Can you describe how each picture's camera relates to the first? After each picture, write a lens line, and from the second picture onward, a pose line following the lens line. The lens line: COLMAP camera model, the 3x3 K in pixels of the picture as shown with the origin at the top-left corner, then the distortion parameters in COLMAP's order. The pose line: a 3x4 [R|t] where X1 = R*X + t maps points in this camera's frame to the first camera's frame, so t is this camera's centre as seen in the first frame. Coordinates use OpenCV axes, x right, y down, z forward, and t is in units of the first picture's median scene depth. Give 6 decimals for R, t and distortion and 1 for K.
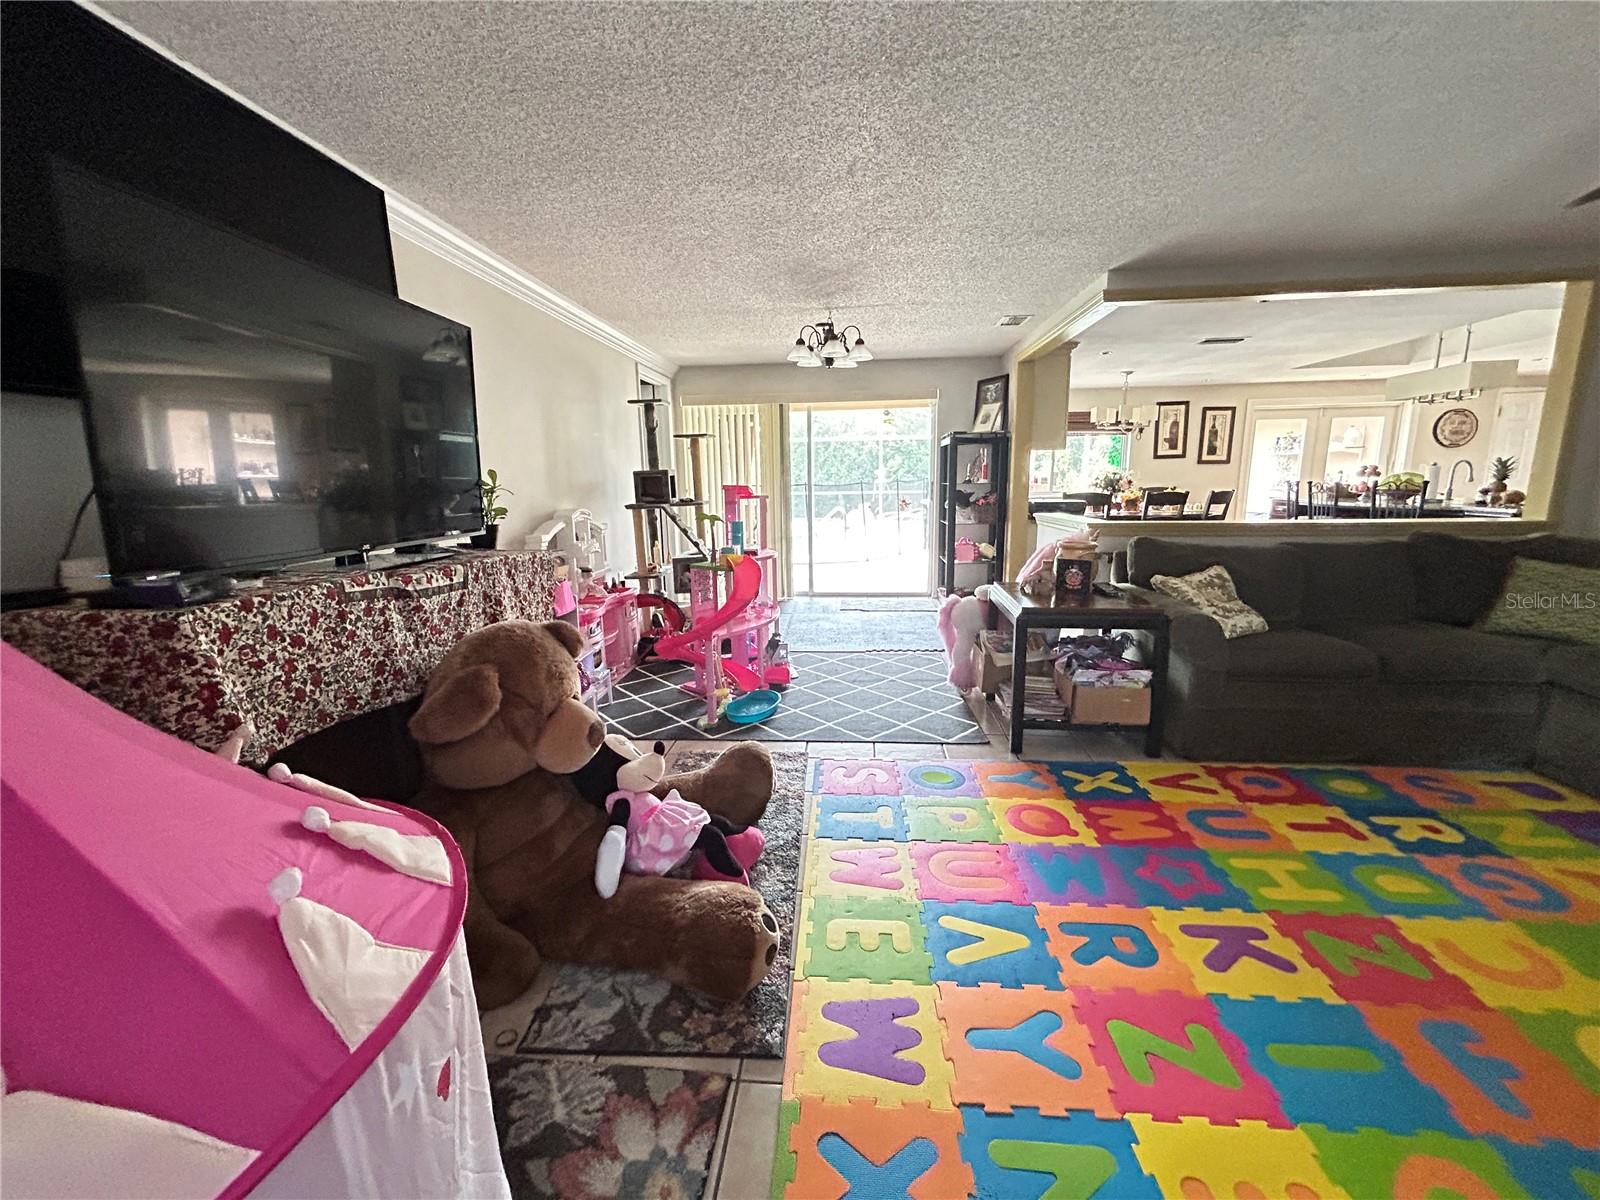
lens RADIAL K [[649.7, 0, 794.7], [0, 649.7, 600.0], [0, 0, 1]] dist [0.003111, 0.000277]
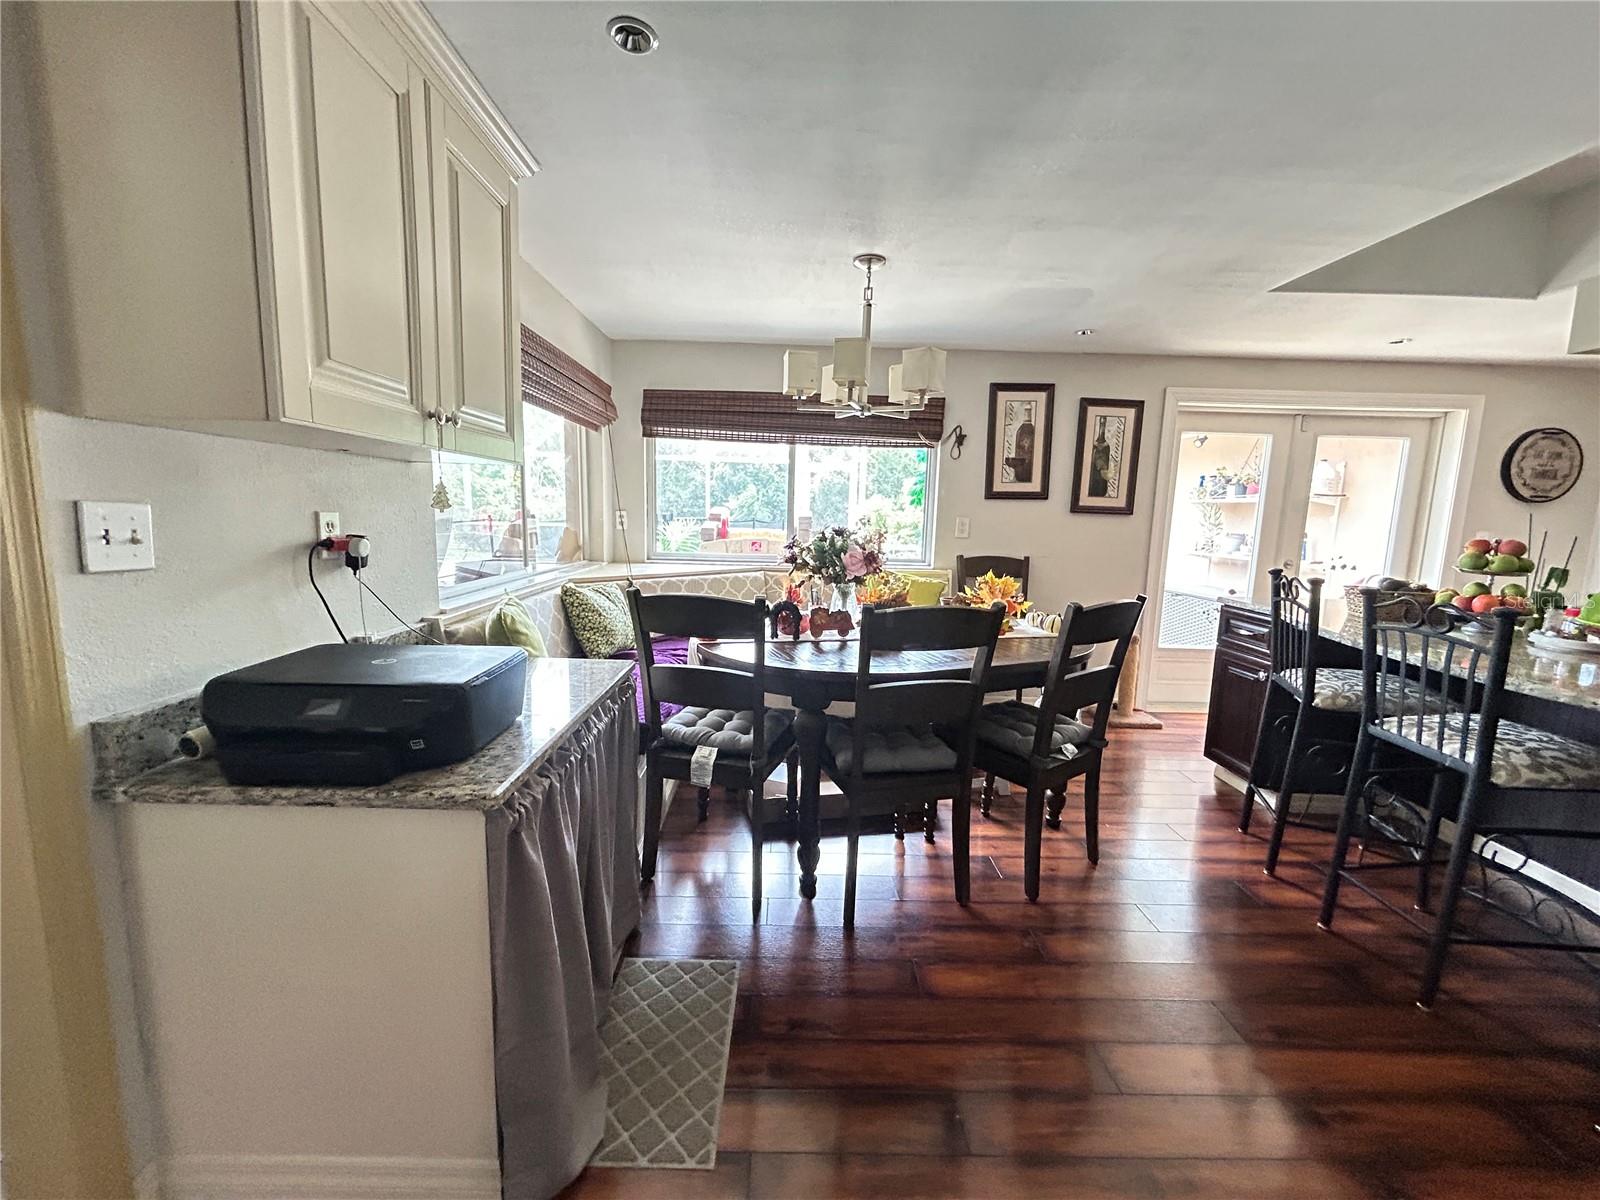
lens RADIAL K [[649.7, 0, 798.3], [0, 649.7, 594.8], [0, 0, 1]] dist [0.003111, 0.000277]
pose [[0.993586, 0.028553, 0.109413, 0.378128], [-0.023075, 0.998431, -0.051013, -0.122545], [-0.110698, 0.048161, 0.992686, 0.561214]]
